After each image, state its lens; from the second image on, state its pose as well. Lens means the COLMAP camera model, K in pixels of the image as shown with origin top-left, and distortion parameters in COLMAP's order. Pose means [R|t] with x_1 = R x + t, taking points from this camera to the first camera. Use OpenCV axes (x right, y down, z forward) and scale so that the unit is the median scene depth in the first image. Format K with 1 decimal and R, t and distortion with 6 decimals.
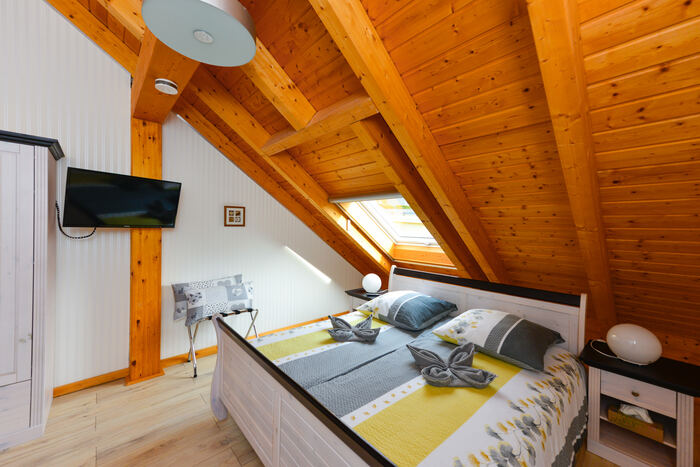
lens RADIAL K [[275.4, 0, 350.9], [0, 275.4, 231.9], [0, 0, 1]] dist [0.019078, -0.000017]
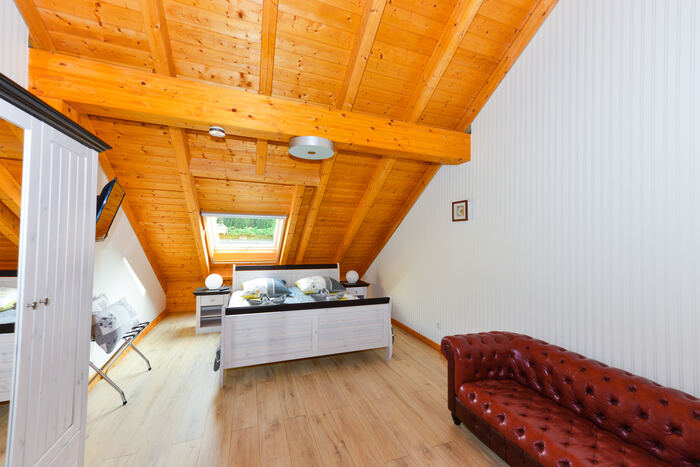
lens RADIAL K [[275.4, 0, 350.9], [0, 275.4, 231.9], [0, 0, 1]] dist [0.019078, -0.000017]
pose [[0.355972, 0.009572, 0.934448, -1.410418], [-0.002258, 0.999953, -0.009383, -0.039339], [-0.934494, 0.001230, 0.355977, -0.021479]]
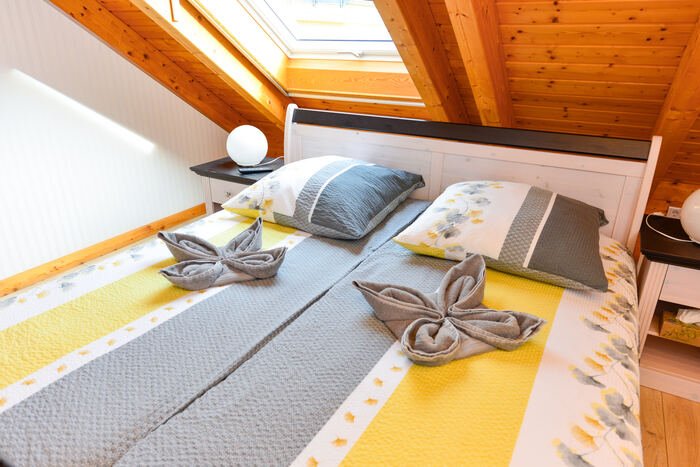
lens RADIAL K [[471.6, 0, 352.5], [0, 471.6, 233.8], [0, 0, 1]] dist [-0.000472, -0.001651]
pose [[0.949228, -0.131532, 0.285770, -0.006091], [0.015635, 0.926998, 0.374739, 0.042806], [-0.314199, -0.351245, 0.881990, 0.295793]]
